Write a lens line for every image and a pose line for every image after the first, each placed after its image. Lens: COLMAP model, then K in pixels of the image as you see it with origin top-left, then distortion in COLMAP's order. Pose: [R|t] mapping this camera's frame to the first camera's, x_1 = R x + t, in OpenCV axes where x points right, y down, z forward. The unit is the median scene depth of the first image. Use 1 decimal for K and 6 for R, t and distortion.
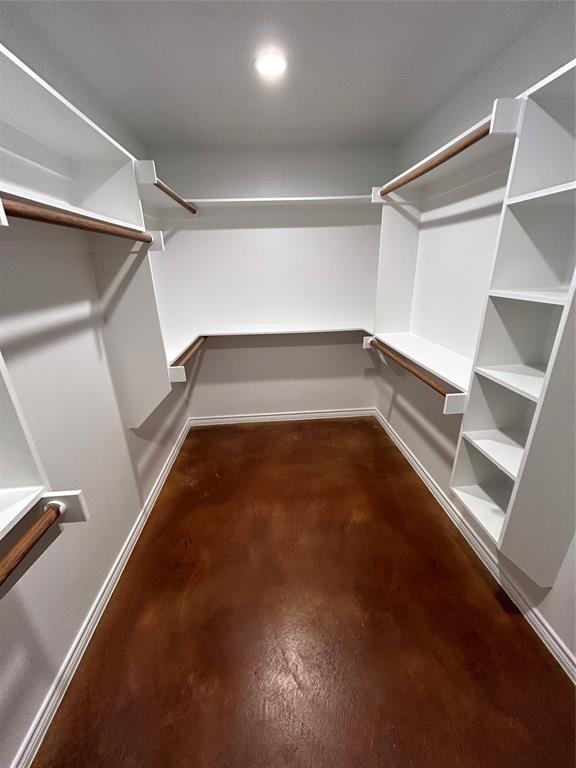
lens RADIAL K [[311.9, 0, 288.5], [0, 311.9, 383.4], [0, 0, 1]] dist [0.002513, -0.000108]
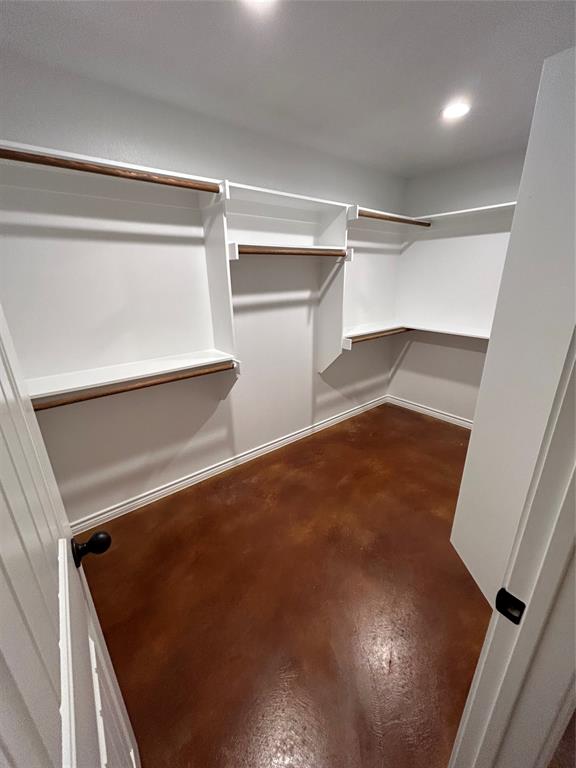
lens RADIAL K [[311.9, 0, 289.5], [0, 311.9, 383.9], [0, 0, 1]] dist [0.002513, -0.000108]
pose [[0.577288, 0.287273, -0.764339, 0.651375], [-0.287819, 0.947579, 0.138760, 0.022971], [0.764133, 0.139887, 0.629708, -0.108598]]
